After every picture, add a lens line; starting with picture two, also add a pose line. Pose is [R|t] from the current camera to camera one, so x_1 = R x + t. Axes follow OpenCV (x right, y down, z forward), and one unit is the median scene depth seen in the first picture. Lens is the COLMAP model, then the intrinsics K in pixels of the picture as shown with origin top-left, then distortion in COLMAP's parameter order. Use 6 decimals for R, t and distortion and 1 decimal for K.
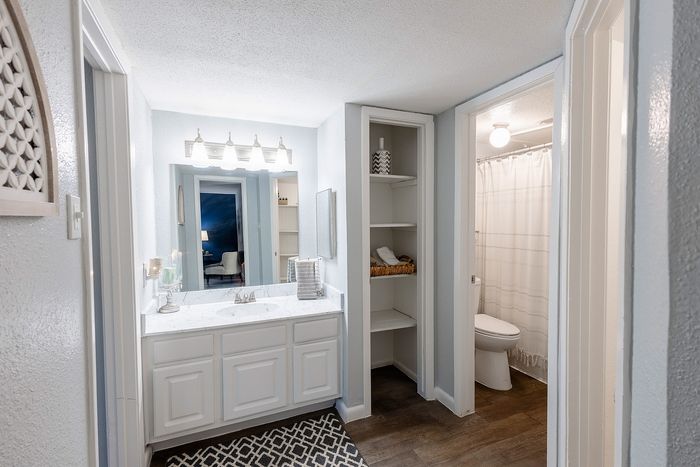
lens RADIAL K [[326.5, 0, 350.0], [0, 326.5, 233.5], [0, 0, 1]] dist [0.018491, -0.006057]
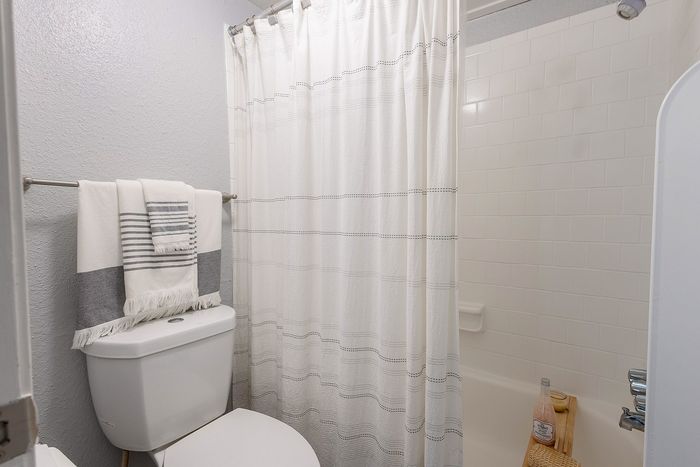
lens RADIAL K [[326.5, 0, 350.0], [0, 326.5, 233.5], [0, 0, 1]] dist [0.018491, -0.006057]
pose [[0.862372, -0.018730, 0.505929, 0.349243], [0.016603, 0.999824, 0.008714, 0.045503], [-0.506003, 0.000885, 0.862531, 0.643950]]
